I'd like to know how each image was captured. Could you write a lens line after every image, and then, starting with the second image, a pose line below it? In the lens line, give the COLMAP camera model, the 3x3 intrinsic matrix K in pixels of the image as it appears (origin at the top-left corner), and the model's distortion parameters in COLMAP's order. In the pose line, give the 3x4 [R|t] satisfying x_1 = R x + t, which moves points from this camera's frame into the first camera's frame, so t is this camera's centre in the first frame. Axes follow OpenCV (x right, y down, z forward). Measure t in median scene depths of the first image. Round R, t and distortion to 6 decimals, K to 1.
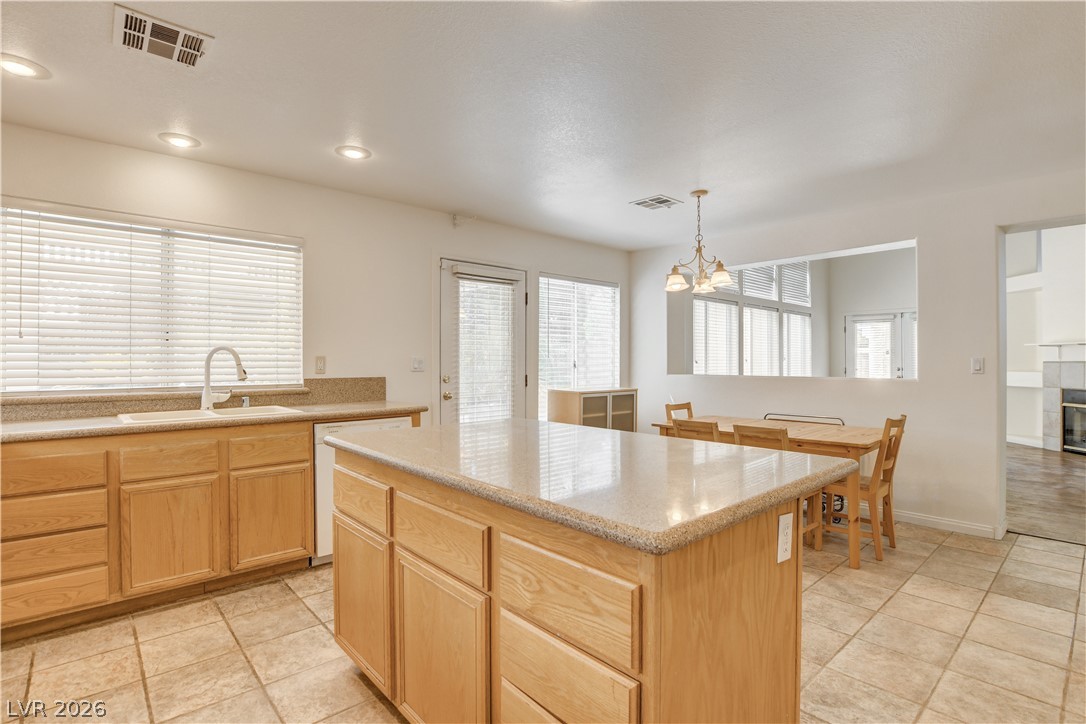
lens RADIAL K [[522.6, 0, 541.5], [0, 522.6, 356.7], [0, 0, 1]] dist [-0.048733, 0.014188]
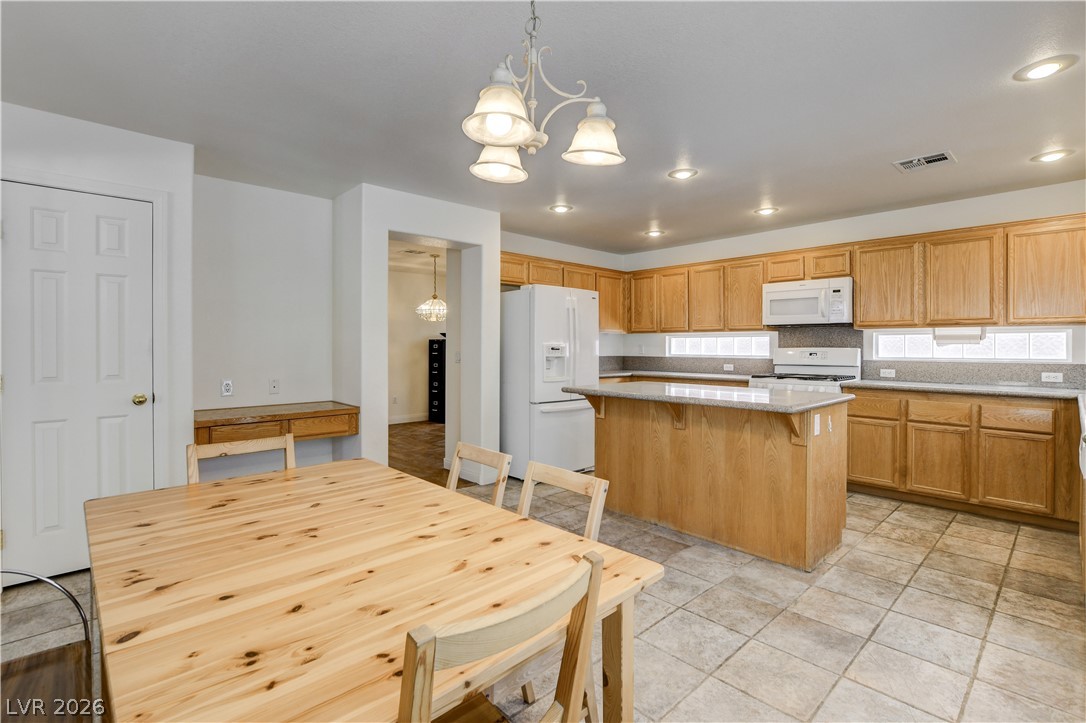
lens RADIAL K [[506.9, 0, 544.4], [0, 506.9, 347.4], [0, 0, 1]] dist [-0.012749, 0.001471]
pose [[-0.999508, 0.000307, -0.031363, 0.392612], [0.000467, 0.999987, -0.005096, 0.013470], [0.031361, -0.005108, -0.999495, 1.733523]]
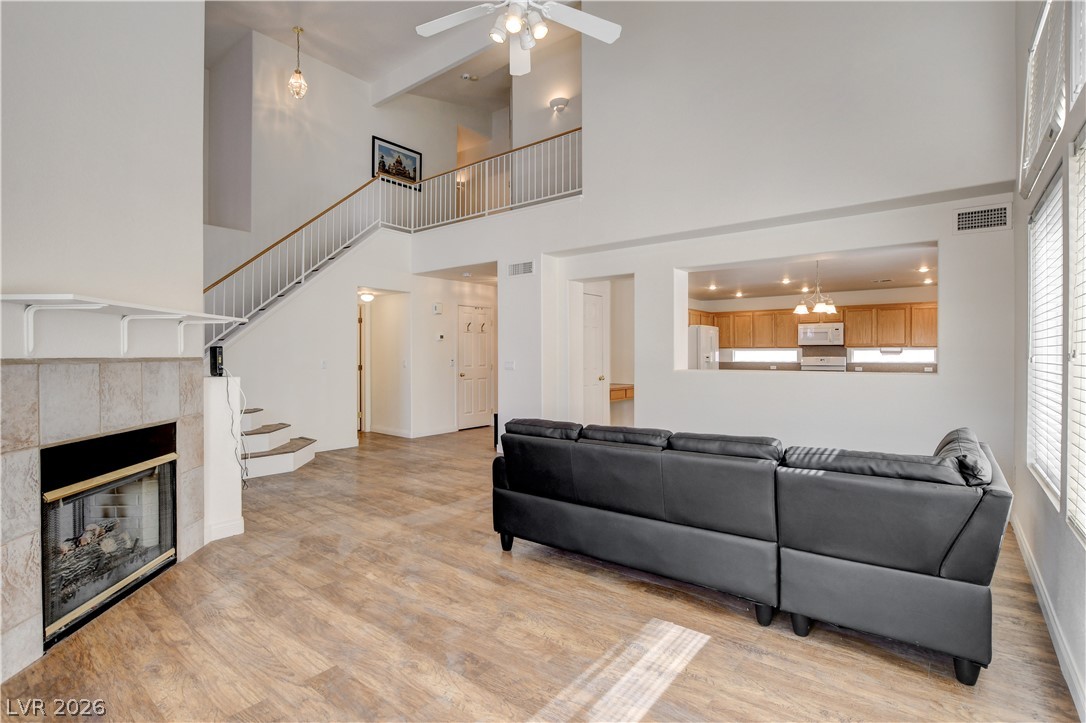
lens RADIAL K [[513.4, 0, 540.7], [0, 513.4, 355.2], [0, 0, 1]] dist [-0.018630, 0.001158]
pose [[-0.985368, -0.000843, -0.170438, 1.813367], [0.000134, 0.999984, -0.005720, 0.016205], [0.170440, -0.005660, -0.985352, 3.050963]]
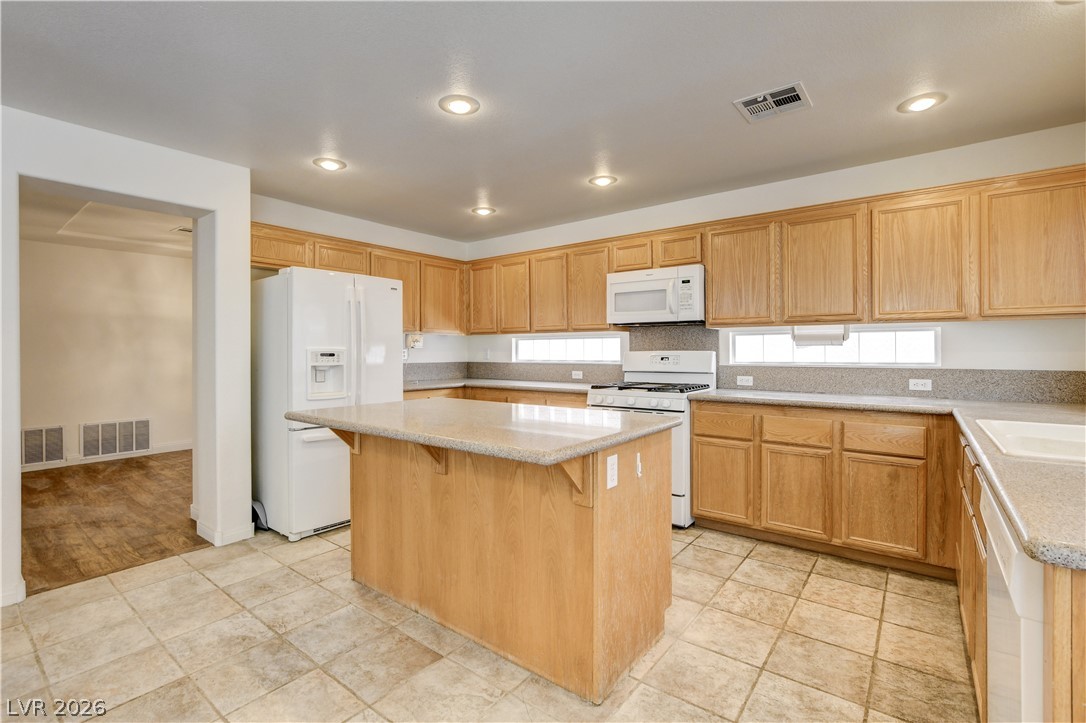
lens RADIAL K [[494.9, 0, 539.2], [0, 494.9, 350.7], [0, 0, 1]] dist [-0.014795, -0.000051]
pose [[-0.983048, 0.007354, -0.183203, 0.051098], [0.008366, 0.999954, -0.004753, 0.009721], [0.183160, -0.006205, -0.983064, 1.379490]]
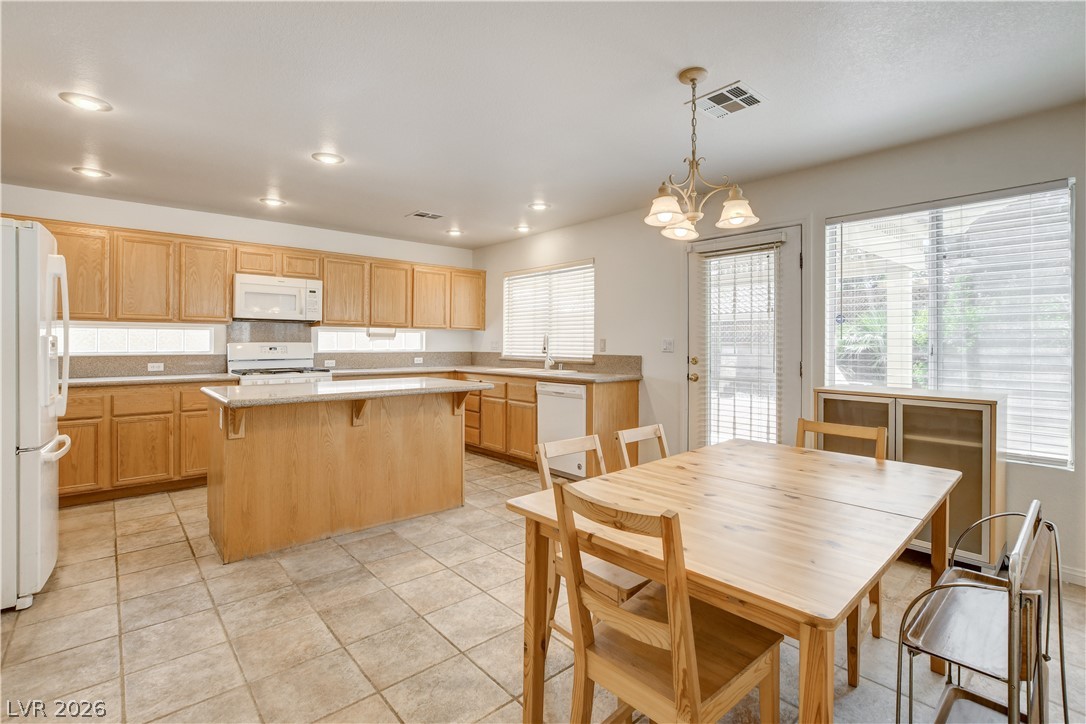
lens RADIAL K [[500.8, 0, 544.2], [0, 500.8, 343.1], [0, 0, 1]] dist [-0.000730, -0.000284]
pose [[0.000305, 0.002675, -0.999996, 1.139540], [0.003598, 0.999990, 0.002676, 0.007746], [0.999993, -0.003599, 0.000295, 1.032095]]
